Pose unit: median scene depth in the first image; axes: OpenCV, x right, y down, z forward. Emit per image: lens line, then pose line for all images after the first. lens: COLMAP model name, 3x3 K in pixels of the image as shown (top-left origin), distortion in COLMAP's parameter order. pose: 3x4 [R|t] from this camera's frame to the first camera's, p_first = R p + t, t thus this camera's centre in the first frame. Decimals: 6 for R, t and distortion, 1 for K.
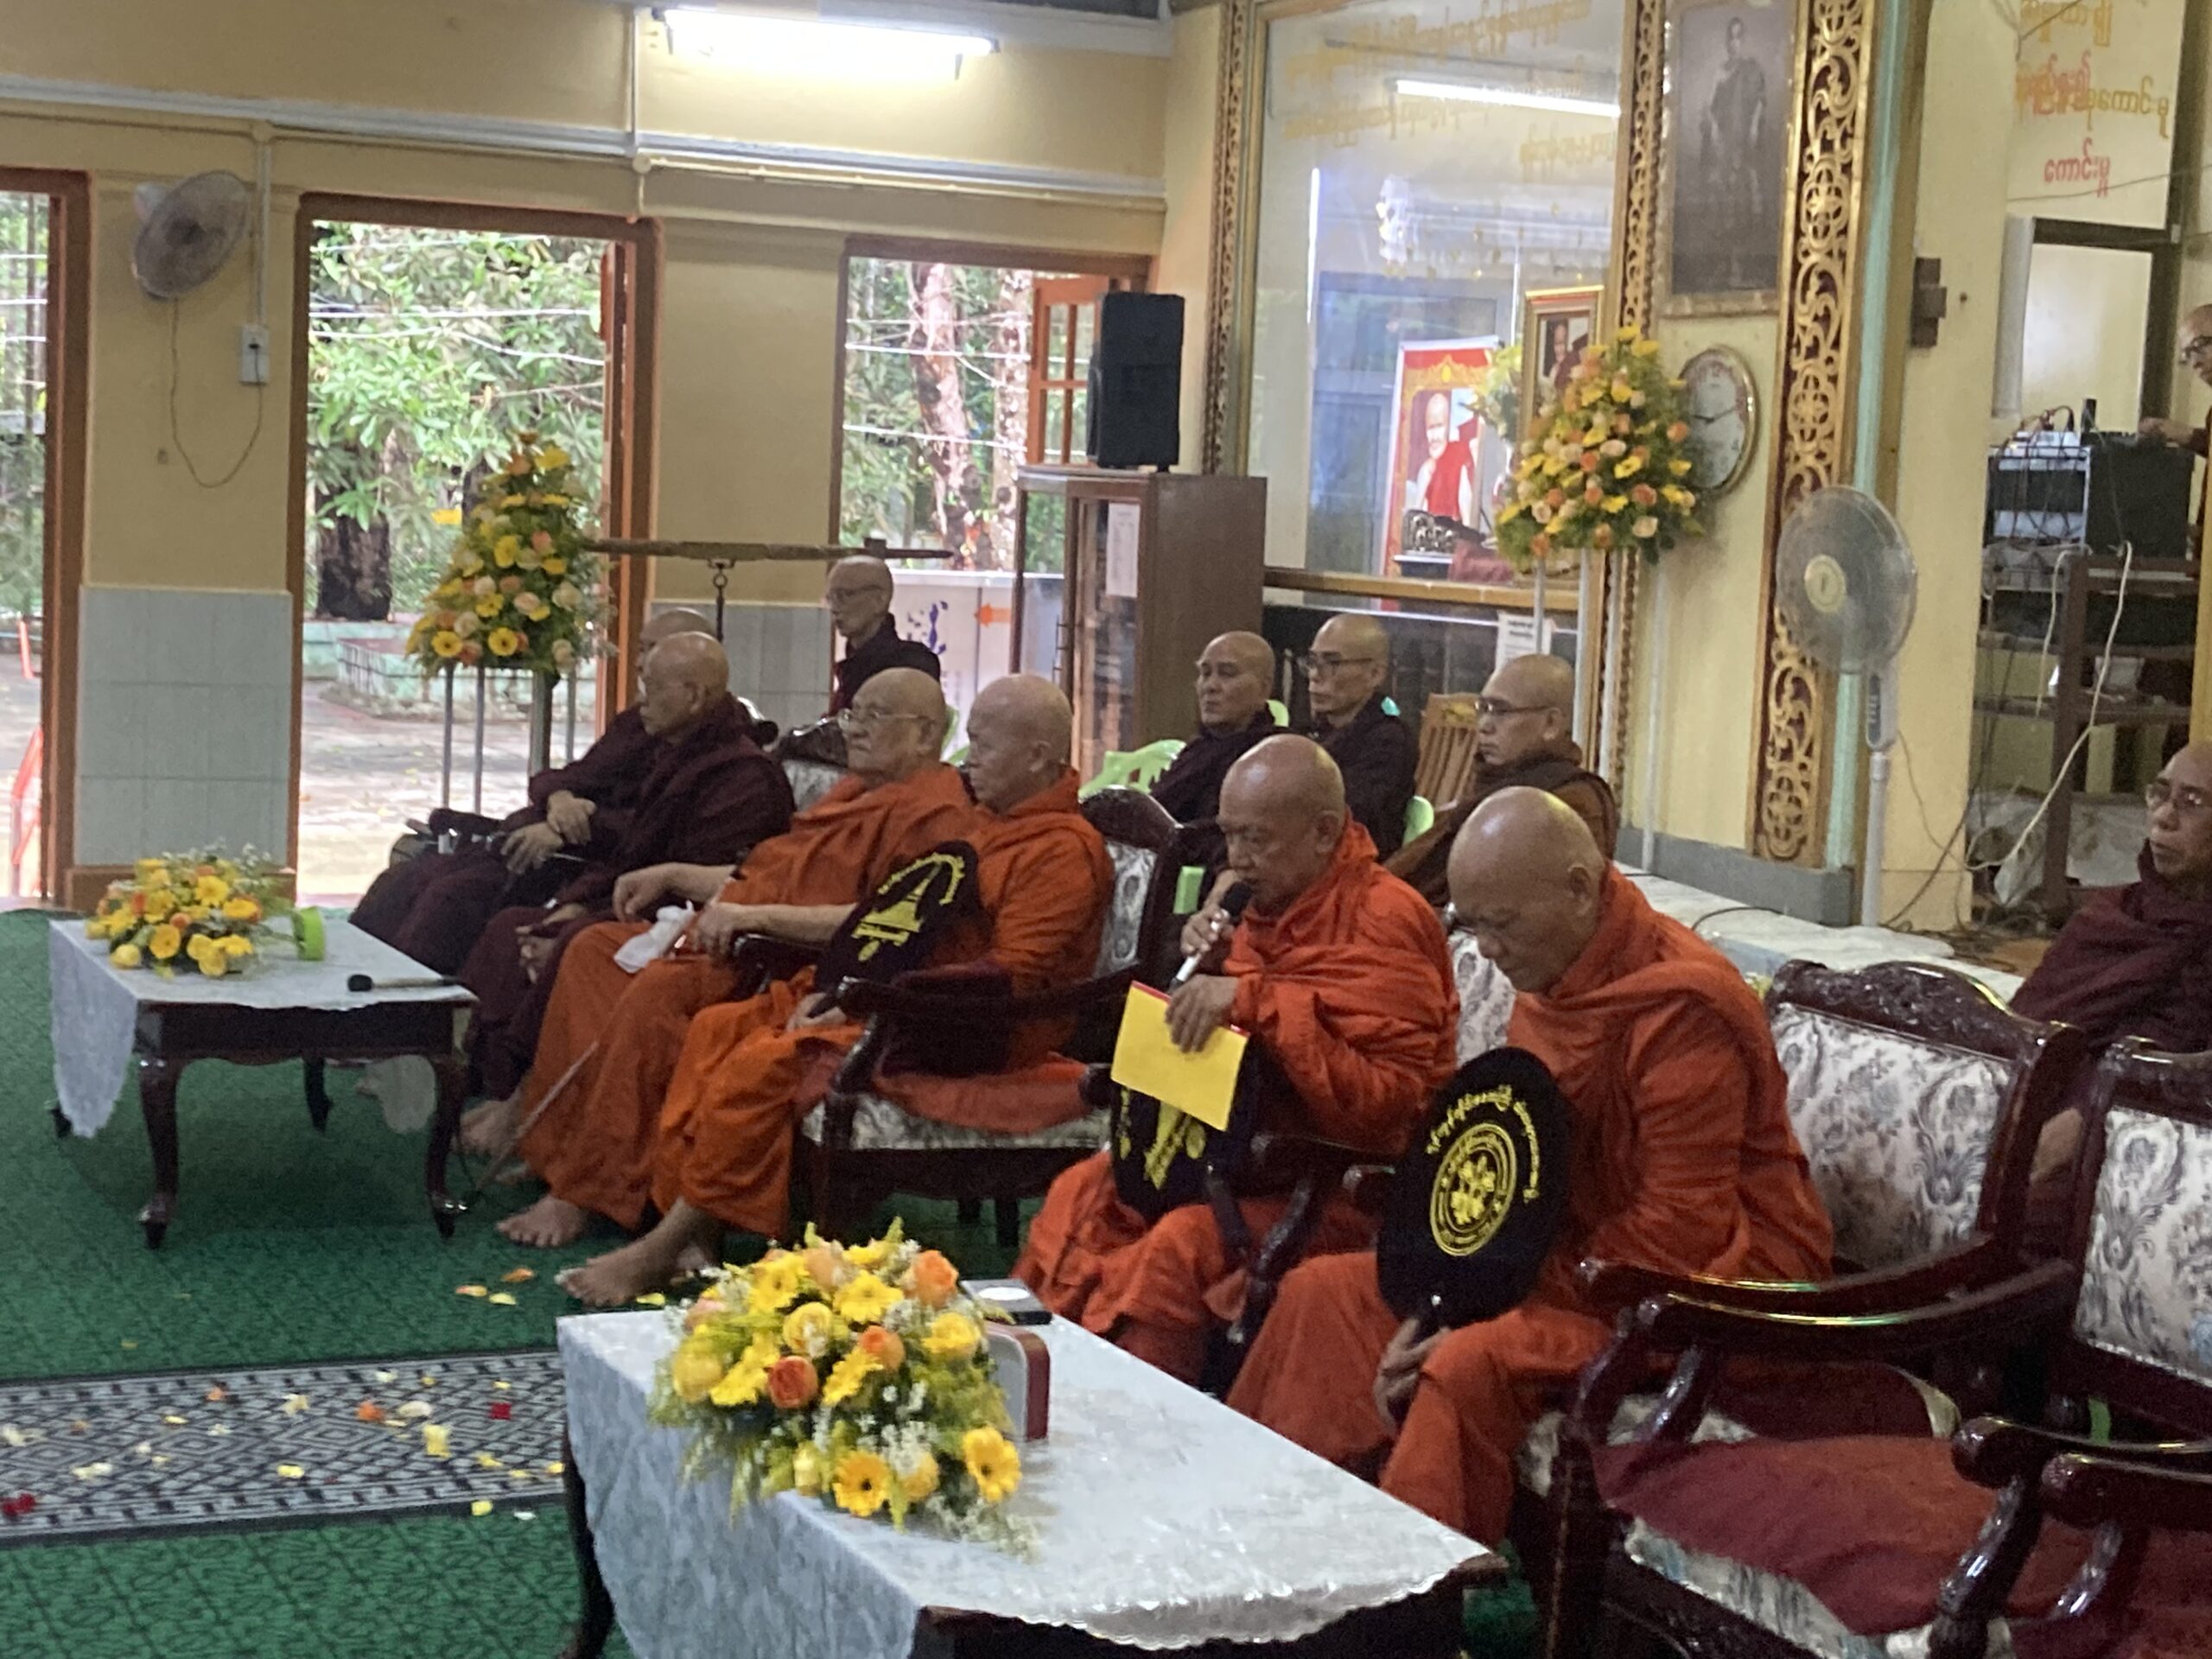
lens RADIAL K [[3730.7, 0, 1106.7], [0, 3730.7, 830.7], [0, 0, 1]] dist [0.113146, 0.000000]
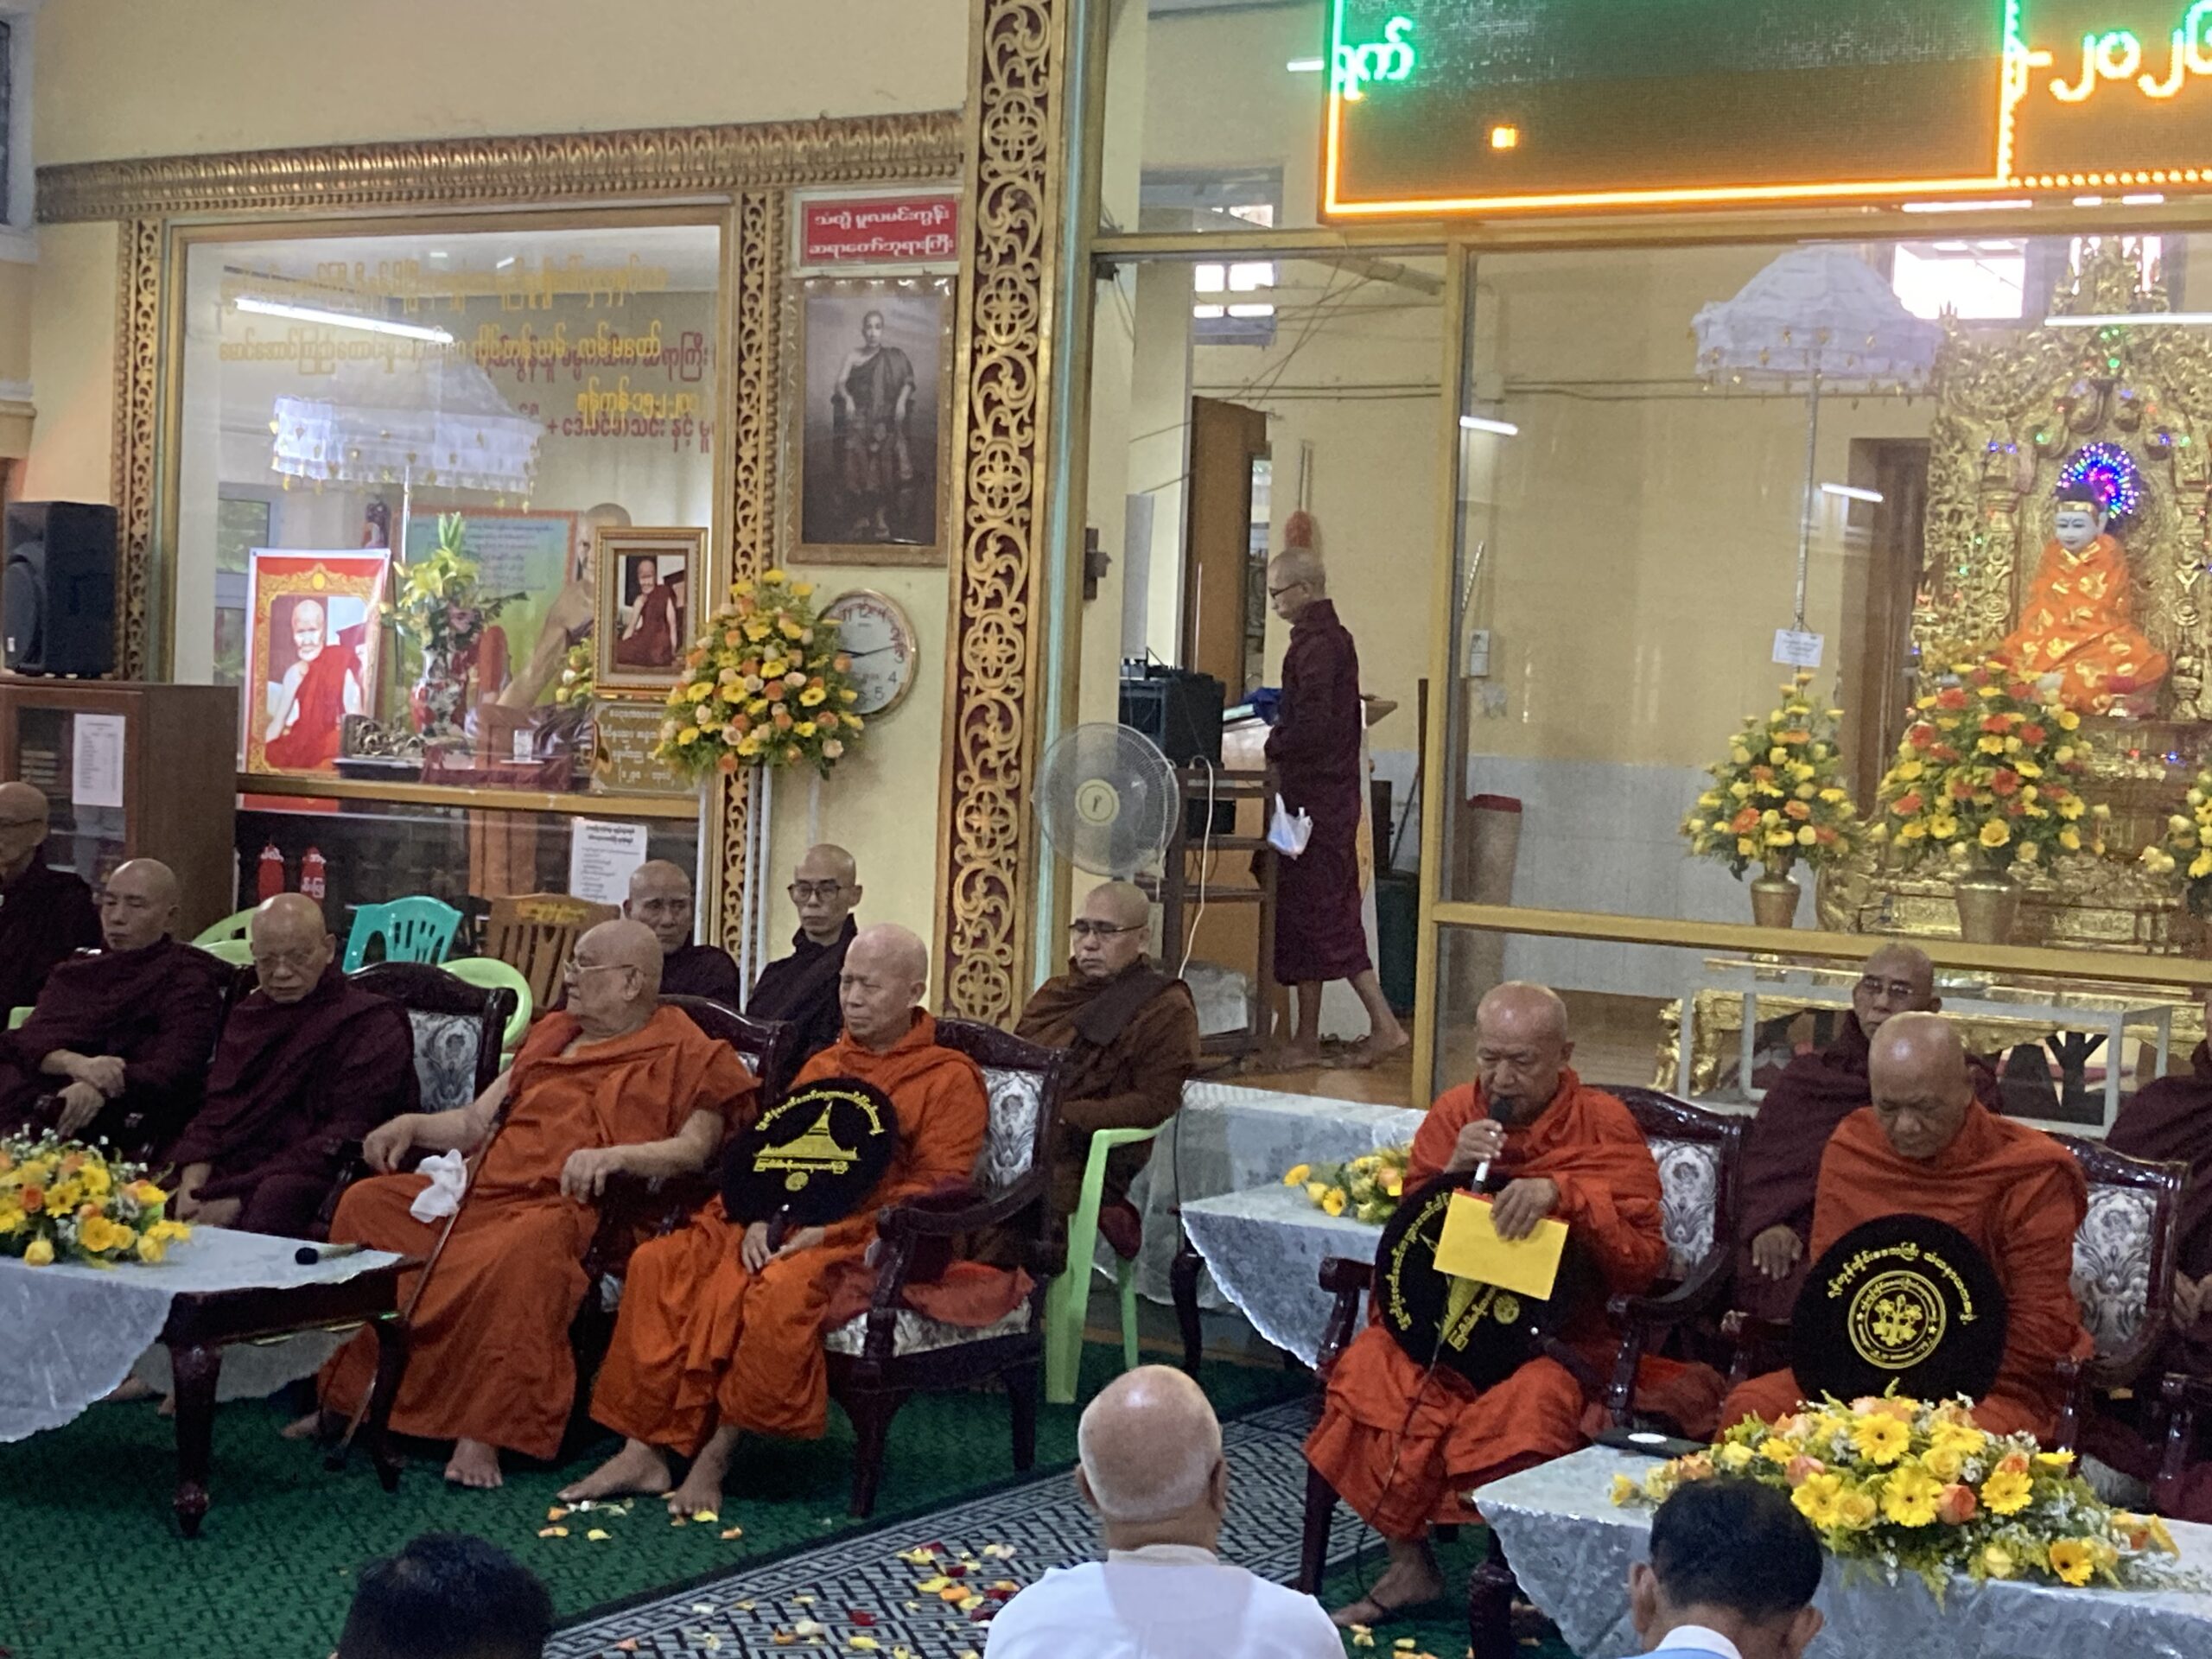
lens RADIAL K [[3730.7, 0, 1109.7], [0, 3730.7, 883.7], [0, 0, 1]] dist [0.113146, 0.000000]
pose [[0.817279, -0.044177, 0.574547, -0.460836], [0.050595, 0.998708, 0.004820, -0.042535], [-0.574017, 0.025130, 0.818457, 0.016510]]
